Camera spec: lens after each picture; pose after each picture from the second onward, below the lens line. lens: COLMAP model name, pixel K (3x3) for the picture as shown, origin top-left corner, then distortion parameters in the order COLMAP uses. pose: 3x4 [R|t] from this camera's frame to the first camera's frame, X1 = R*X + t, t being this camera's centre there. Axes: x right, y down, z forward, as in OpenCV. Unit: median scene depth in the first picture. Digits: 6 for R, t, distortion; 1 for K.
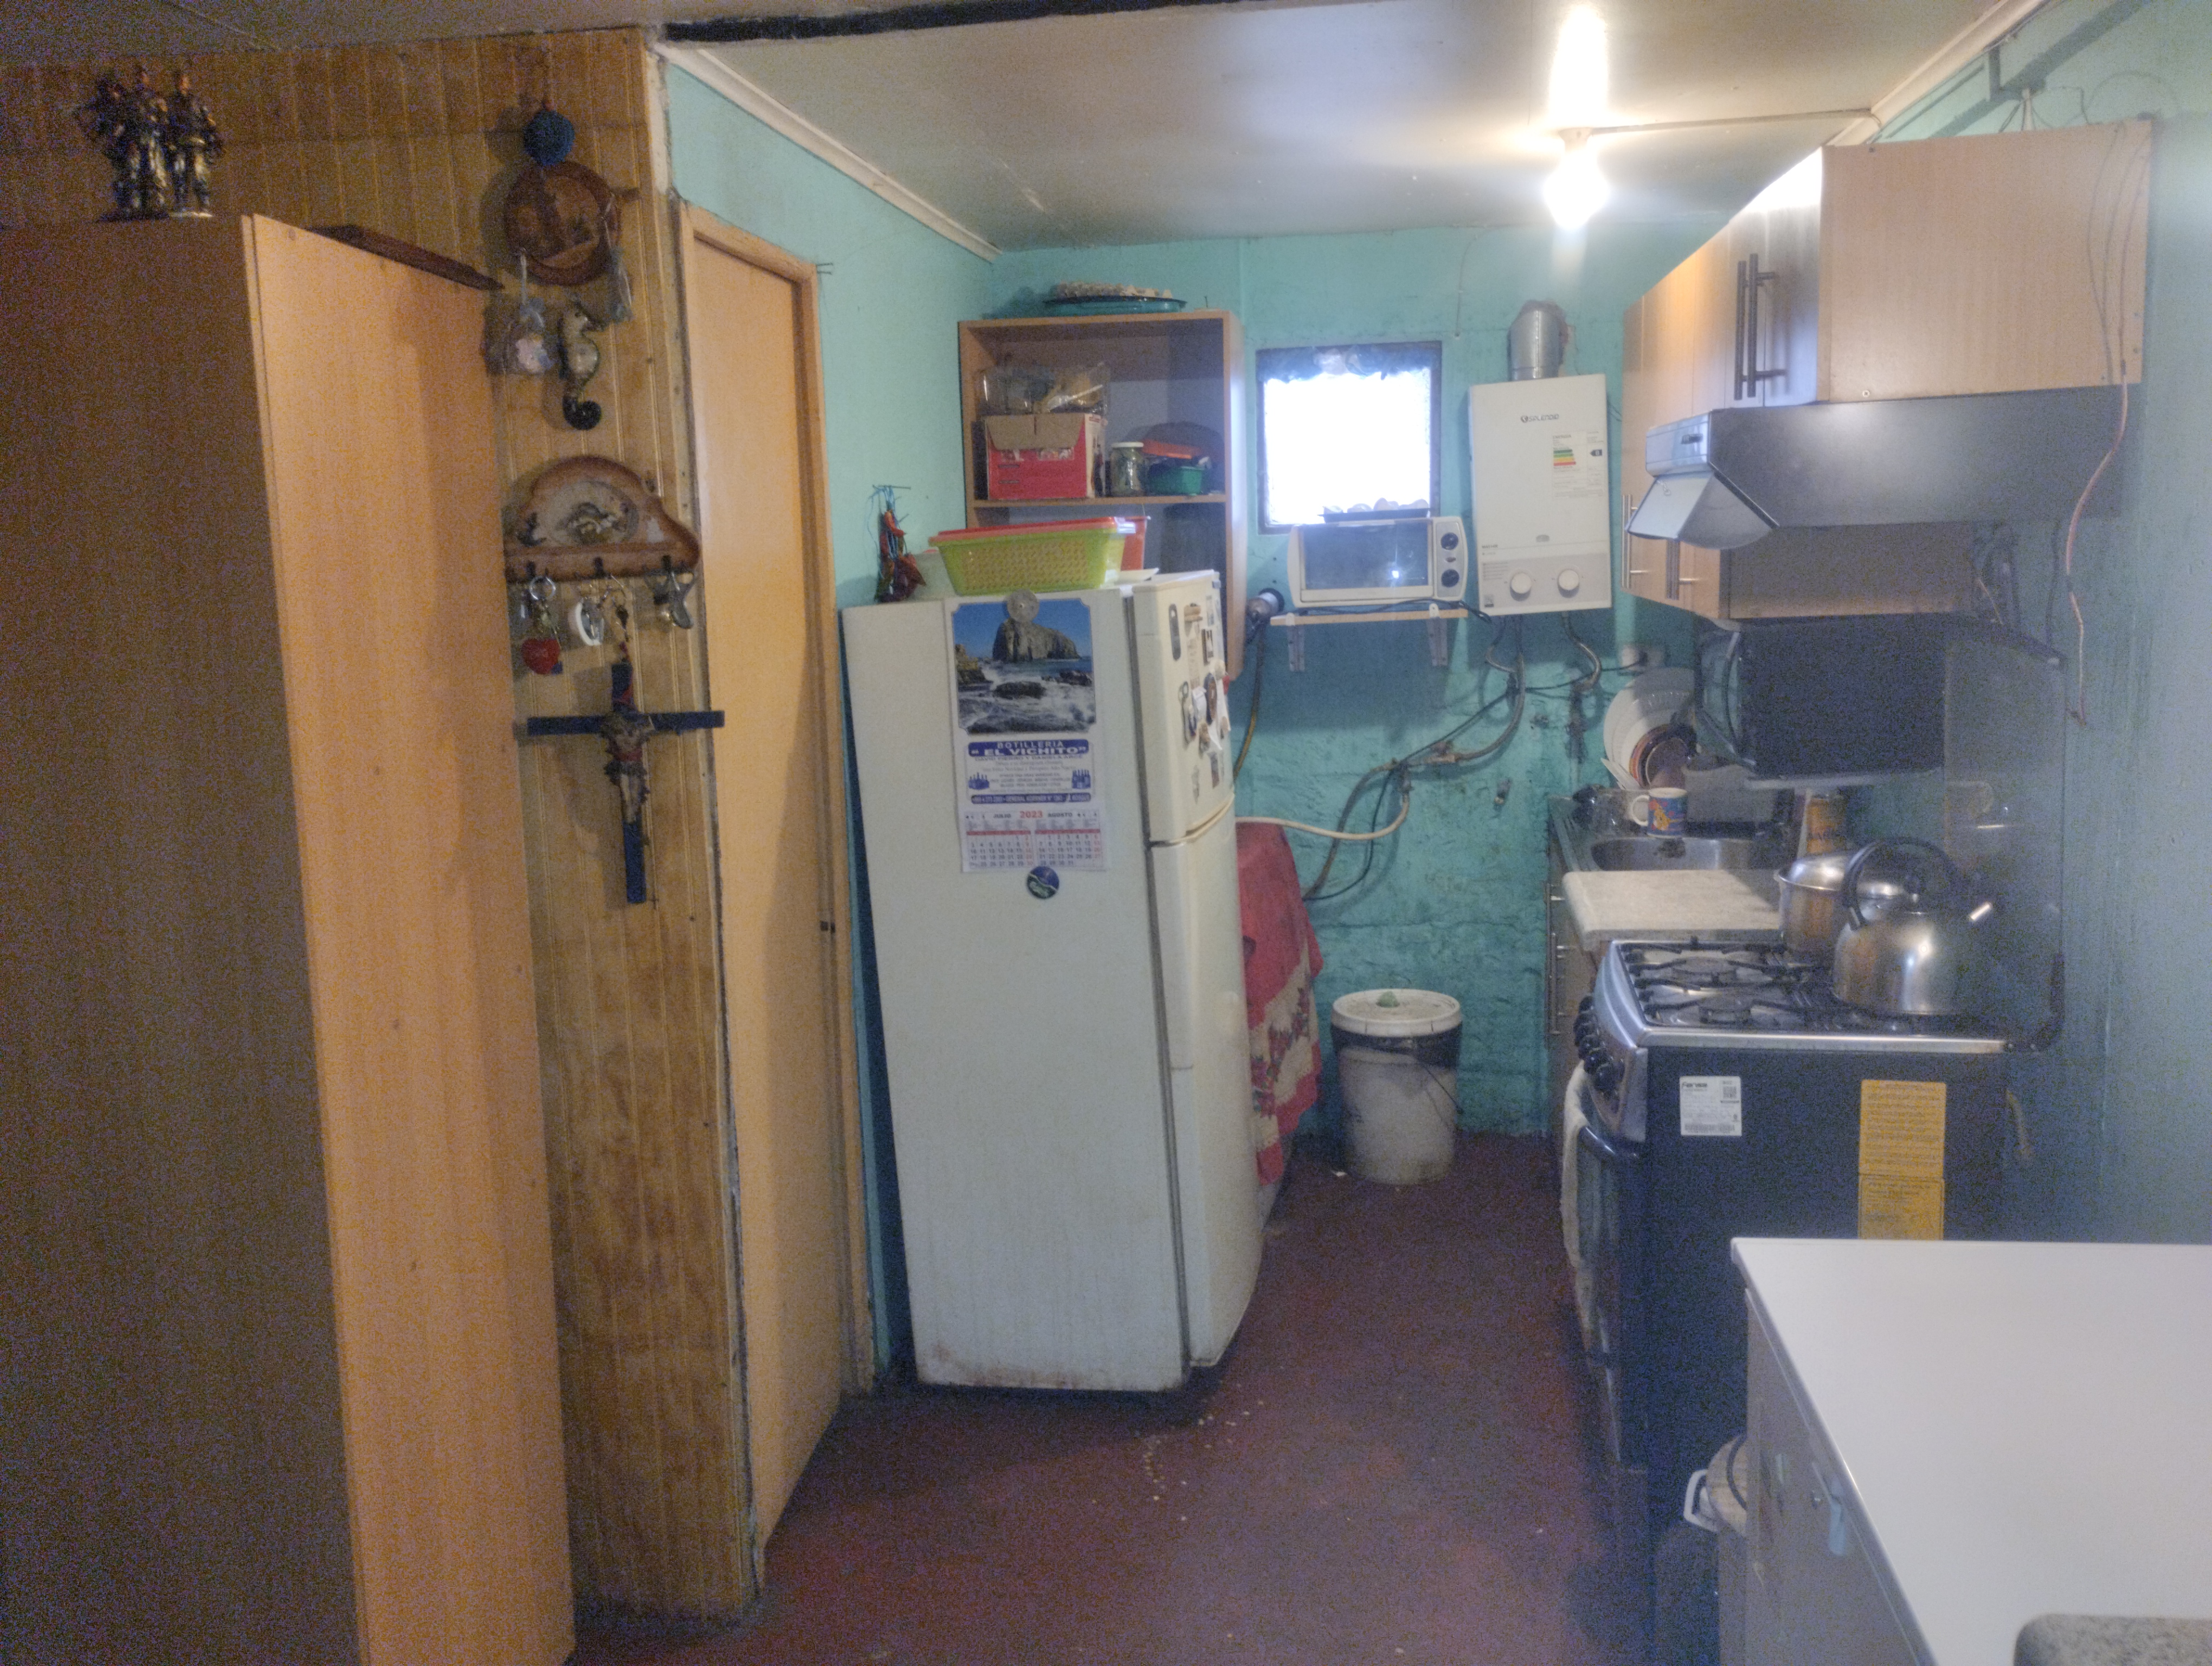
lens RADIAL K [[1822.6, 0, 1106.0], [0, 1822.6, 833.0], [0, 0, 1]] dist [0.101807, -0.153781]
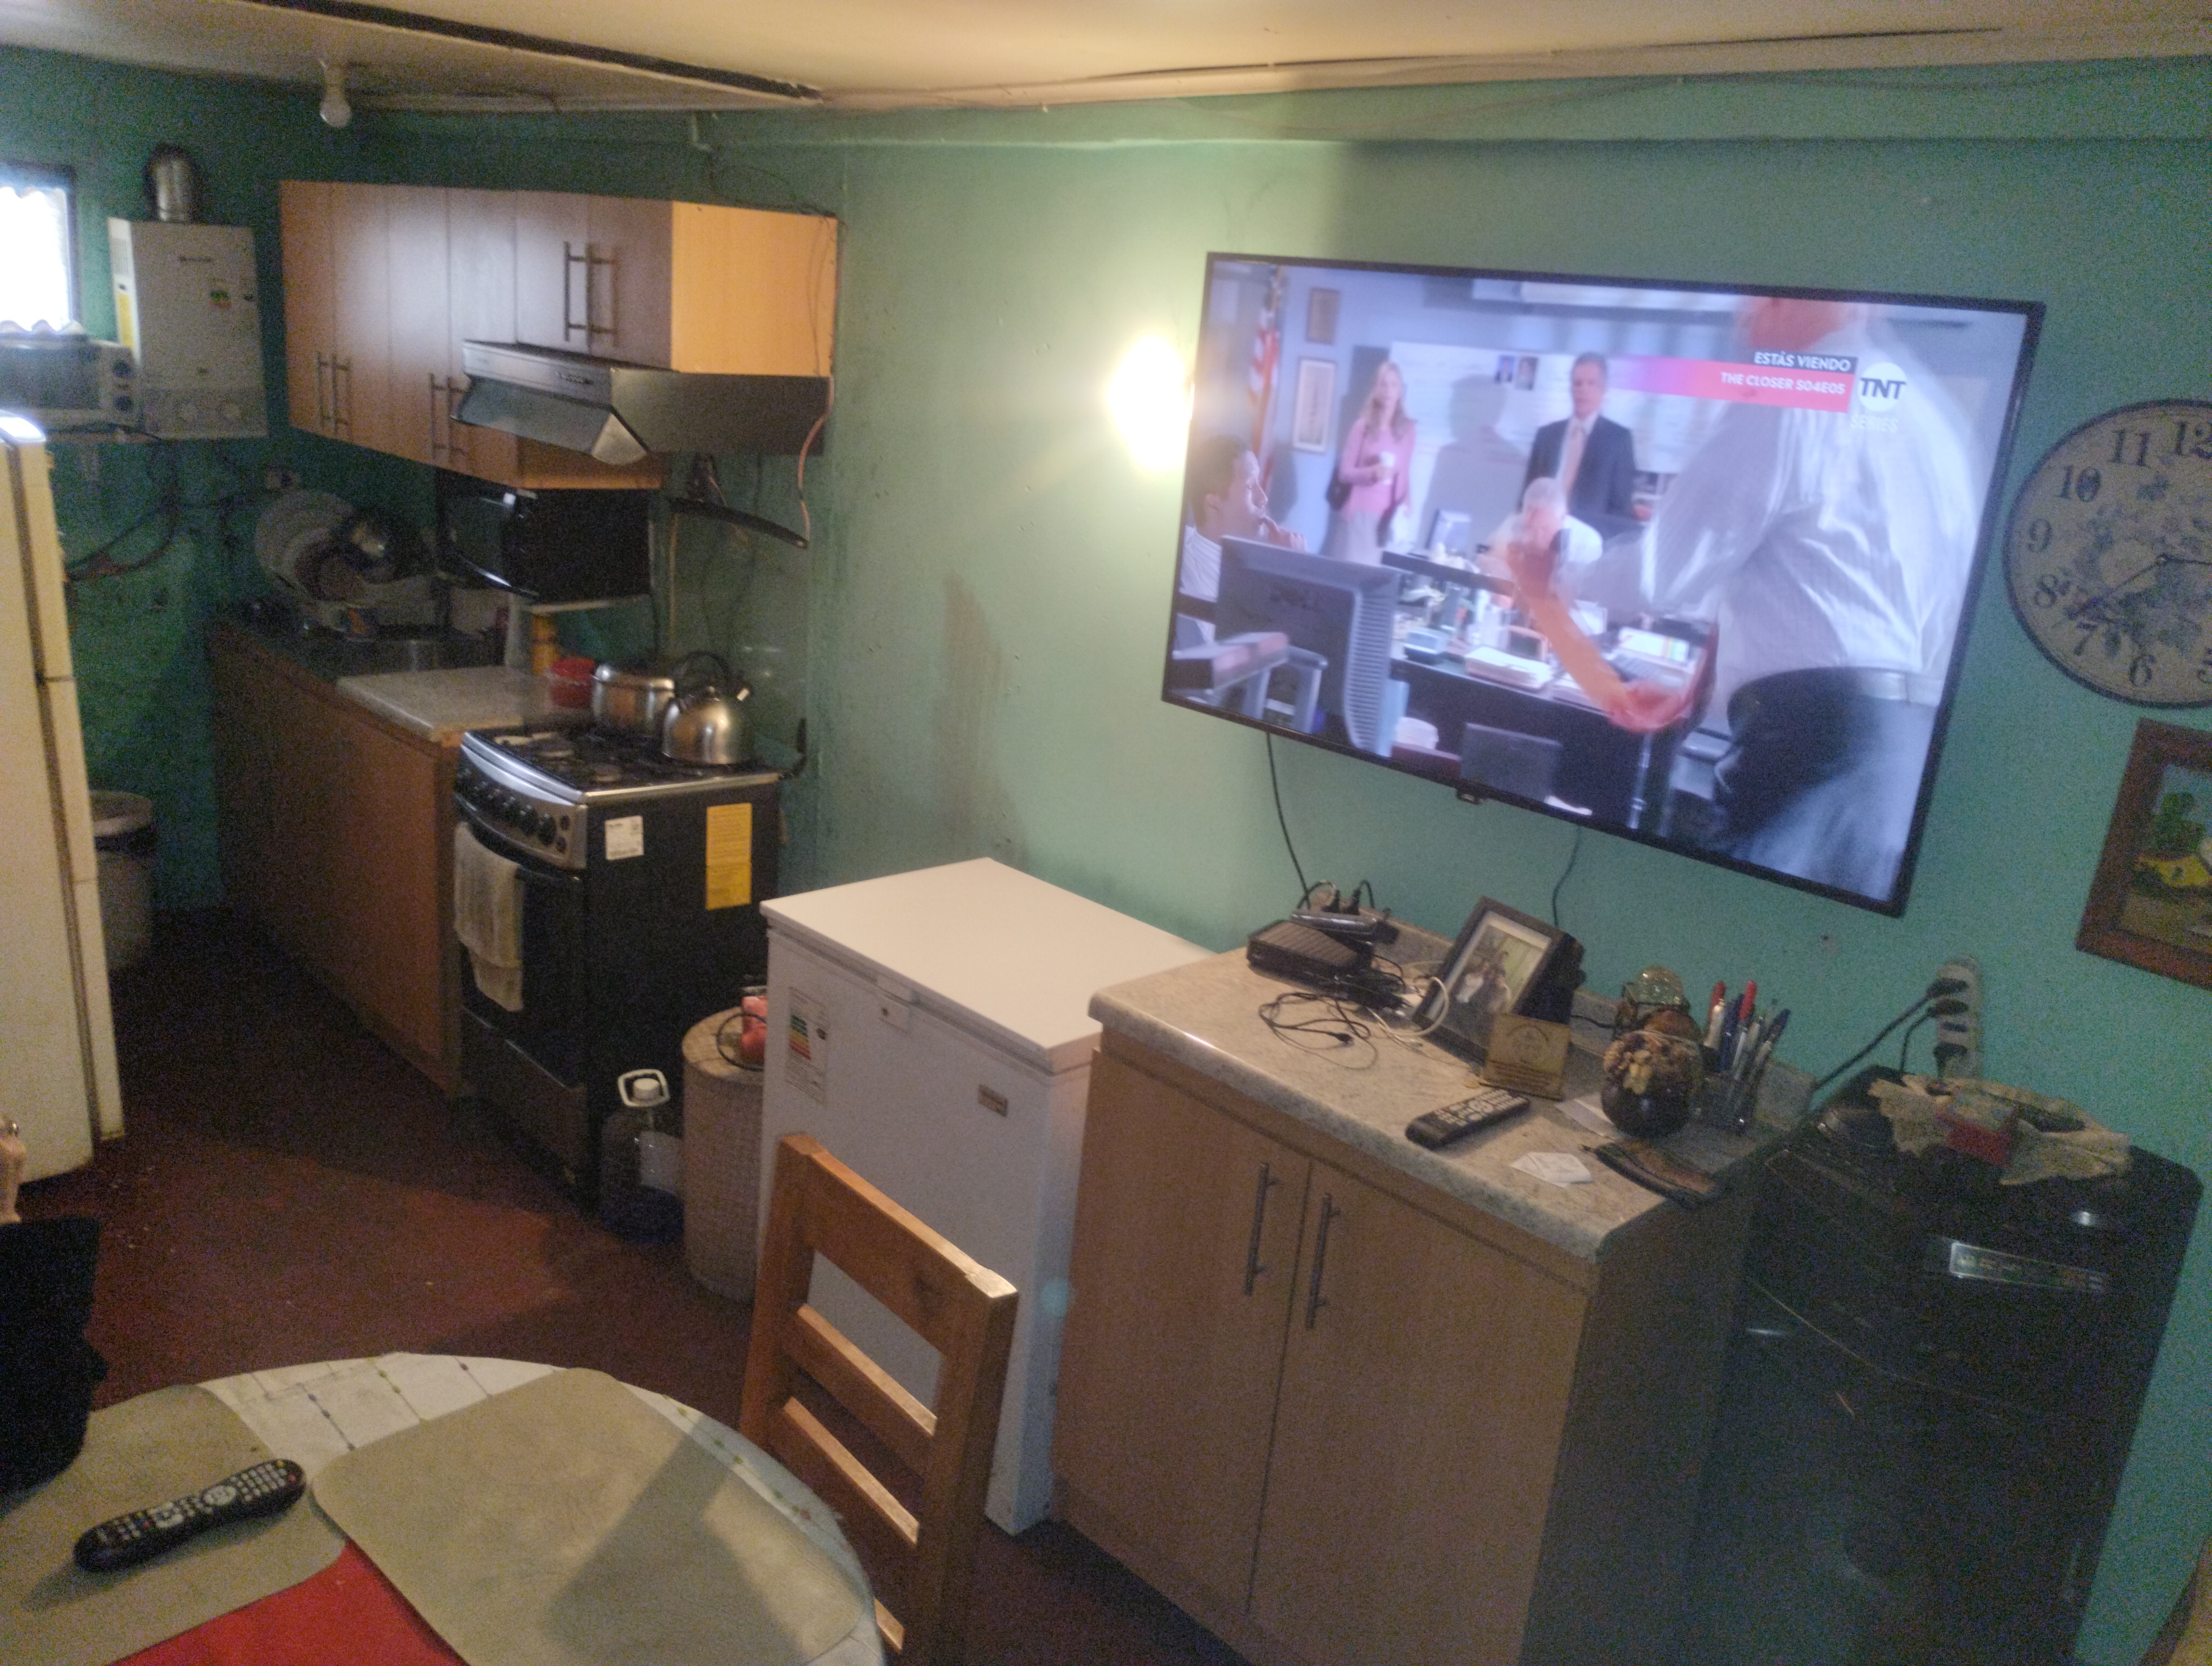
lens RADIAL K [[1822.6, 0, 1106.0], [0, 1822.6, 833.0], [0, 0, 1]] dist [0.101807, -0.153781]
pose [[0.604226, -0.129172, 0.786273, -0.612543], [0.020137, 0.988933, 0.146991, -0.068253], [-0.796558, -0.072983, 0.600140, -0.213482]]
